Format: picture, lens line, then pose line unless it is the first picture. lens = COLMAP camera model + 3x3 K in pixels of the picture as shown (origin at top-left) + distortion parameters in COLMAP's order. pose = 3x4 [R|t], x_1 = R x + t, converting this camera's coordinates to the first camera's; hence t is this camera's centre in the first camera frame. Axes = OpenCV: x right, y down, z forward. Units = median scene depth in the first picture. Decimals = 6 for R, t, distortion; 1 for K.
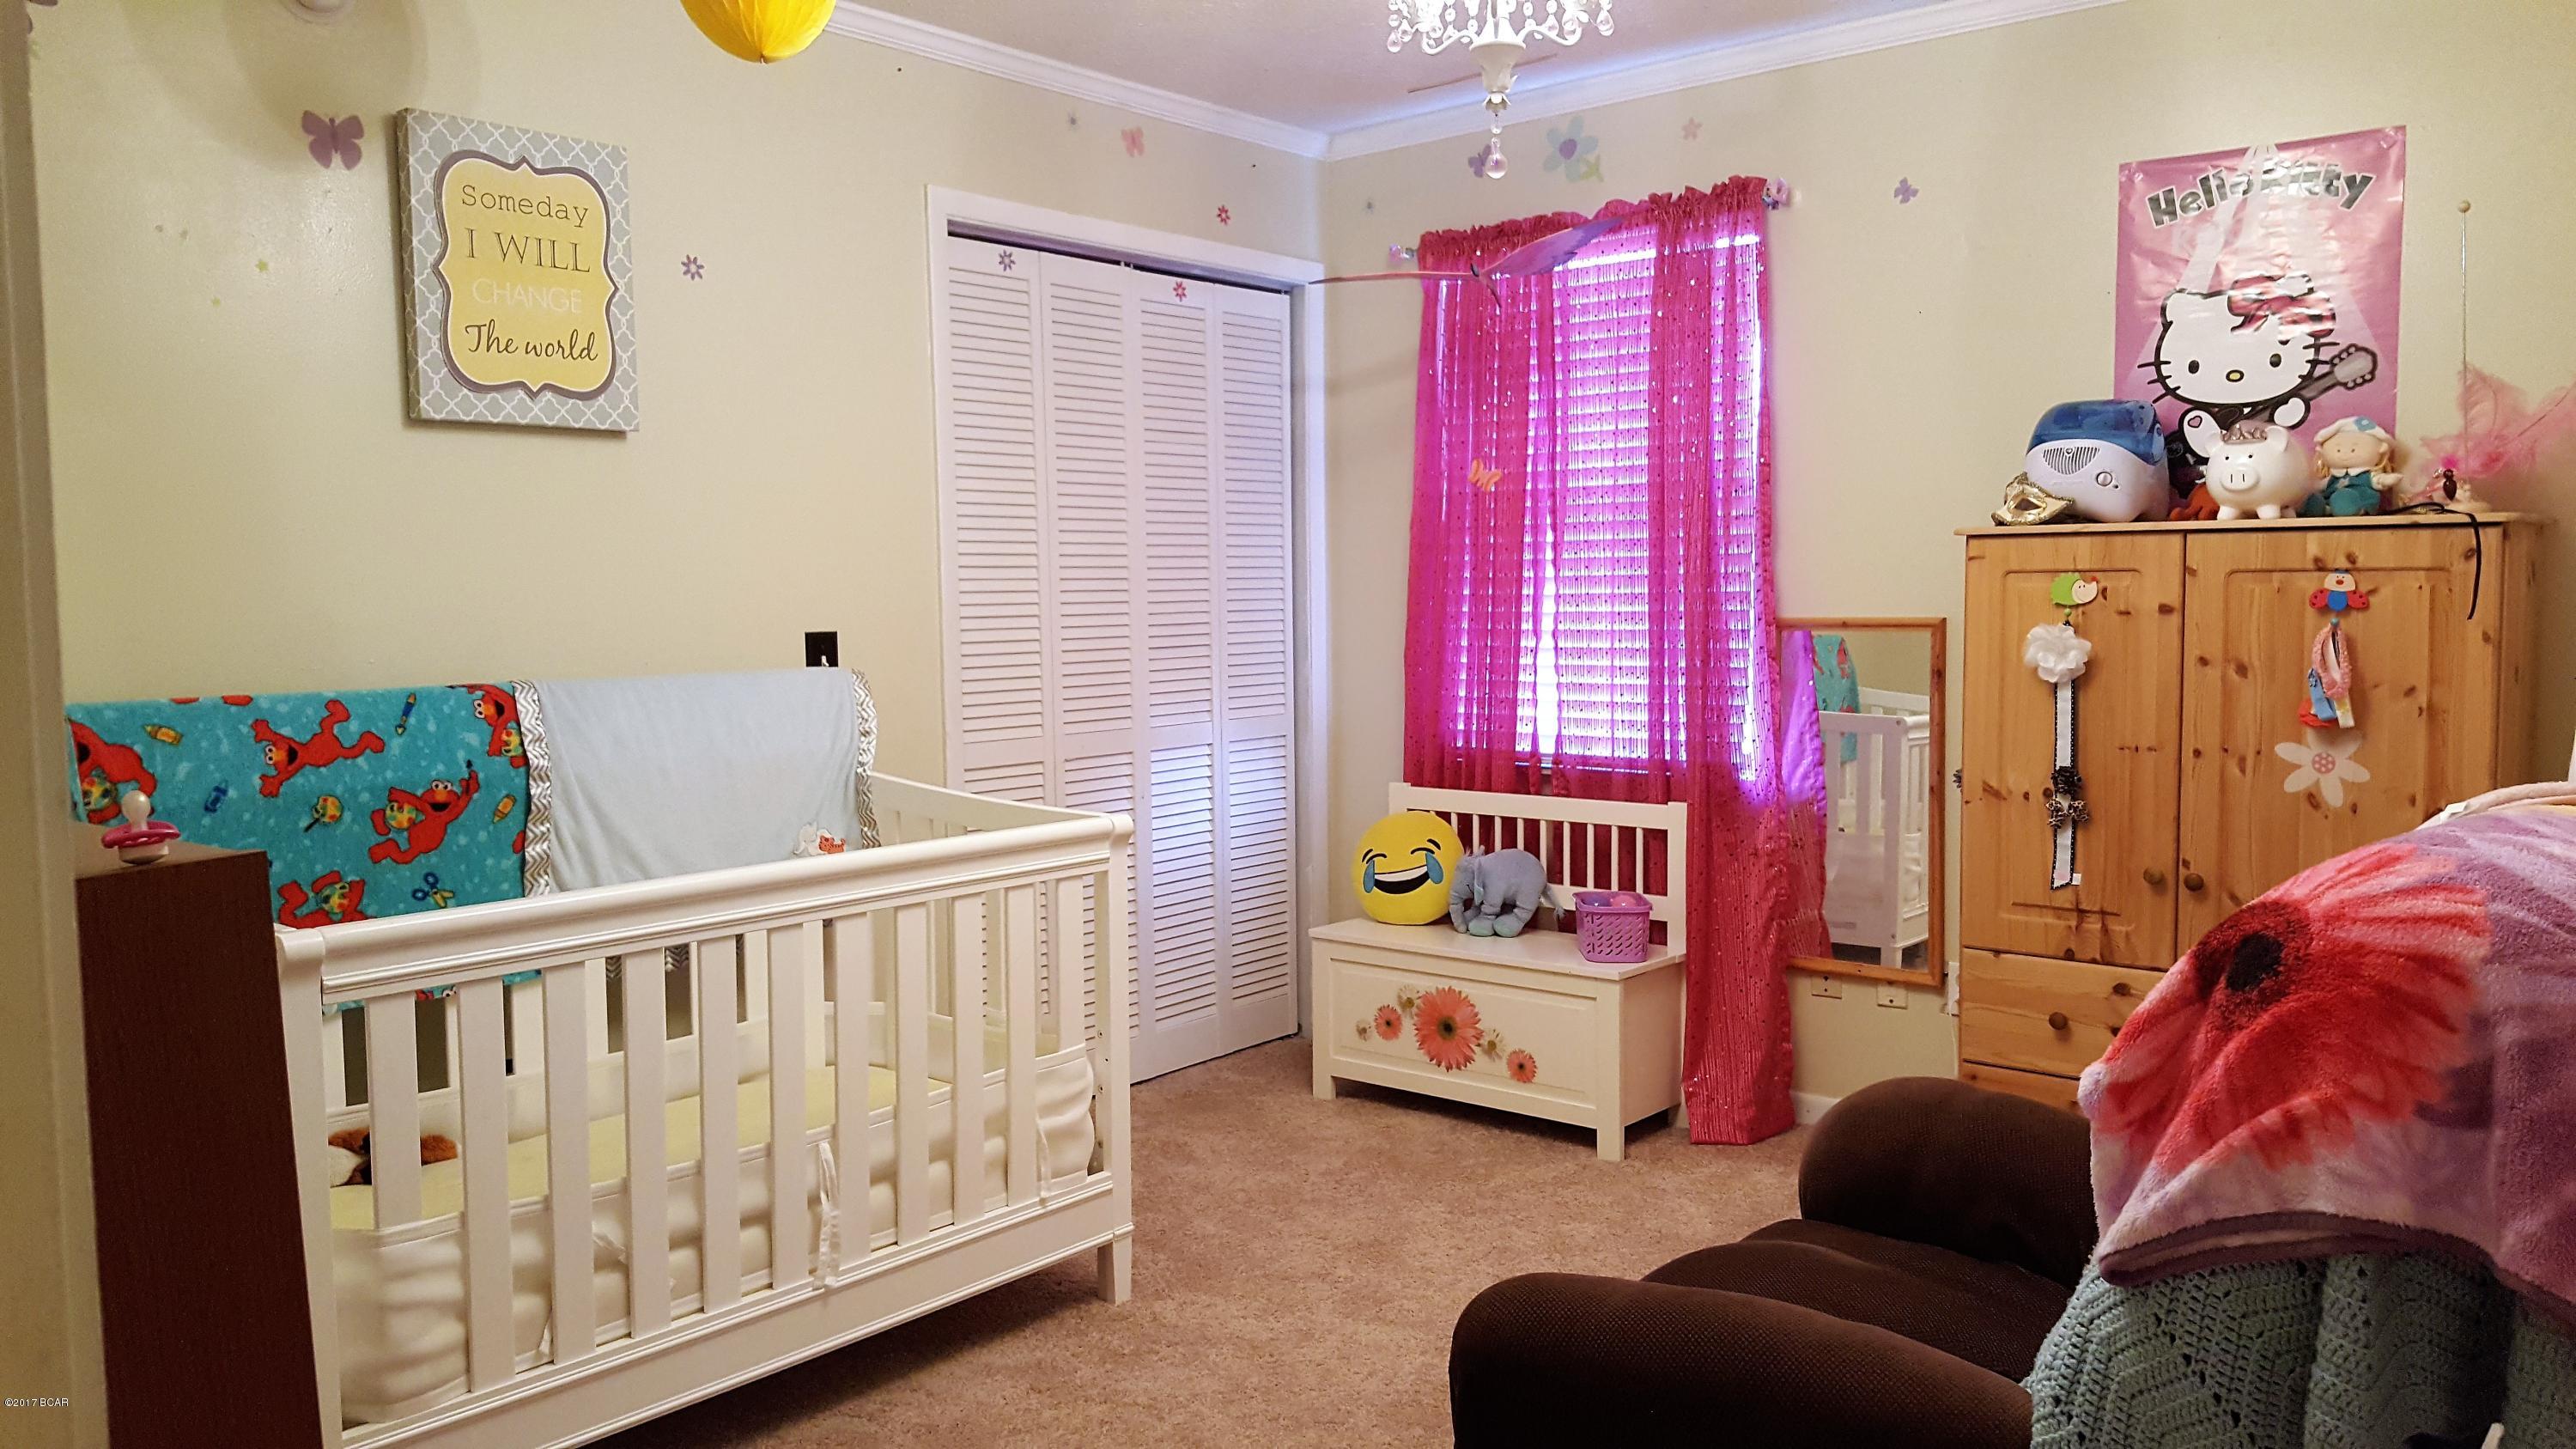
lens RADIAL K [[1895.8, 0, 1263.0], [0, 1895.8, 725.1], [0, 0, 1]] dist [0.104910, -0.160613]
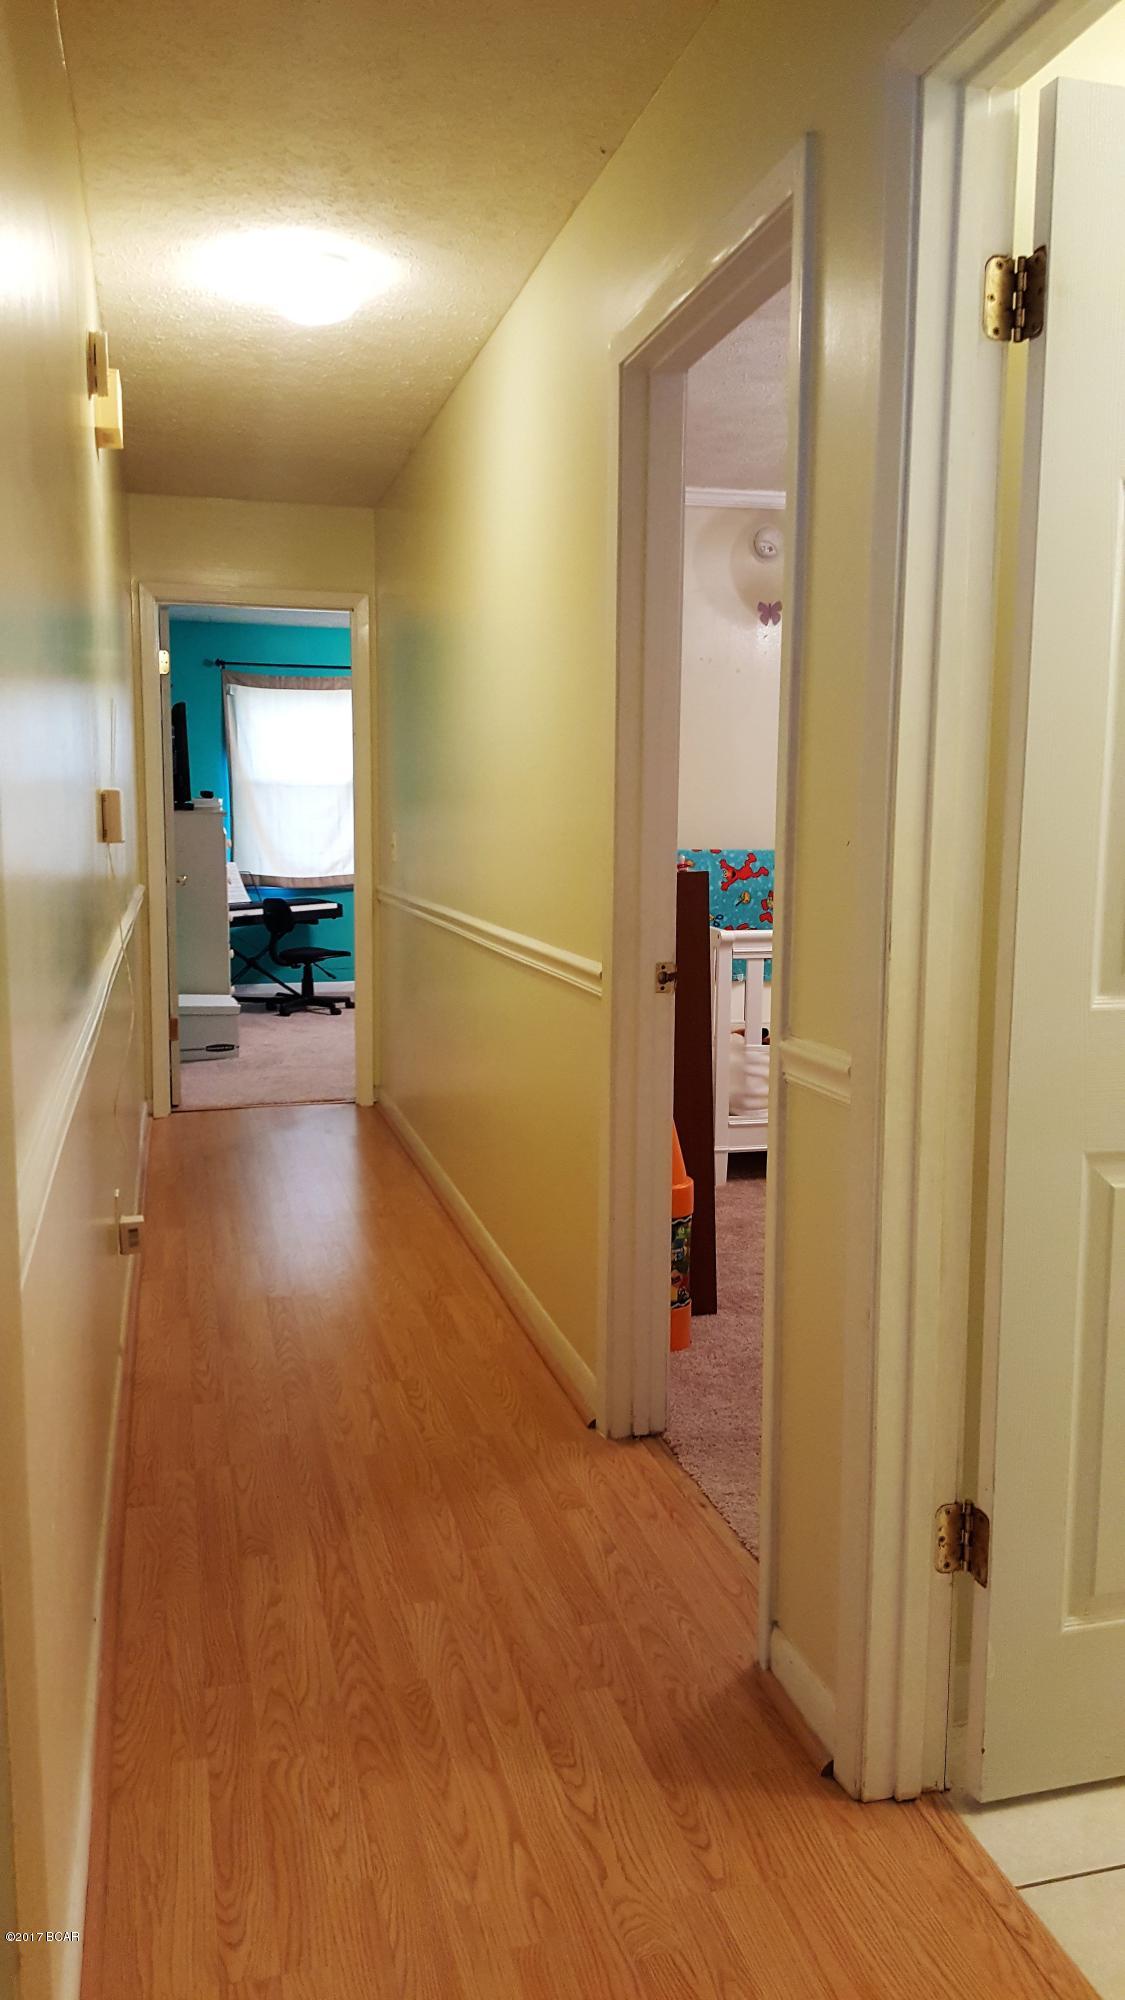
lens RADIAL K [[1471.7, 0, 562.5], [0, 1471.7, 1000.0], [0, 0, 1]] dist [0.104910, -0.160613]
pose [[0.820525, 0.089365, -0.564582, 0.398779], [-0.057860, 0.995615, 0.073502, 0.049789], [0.568675, -0.027643, 0.822098, -0.685388]]
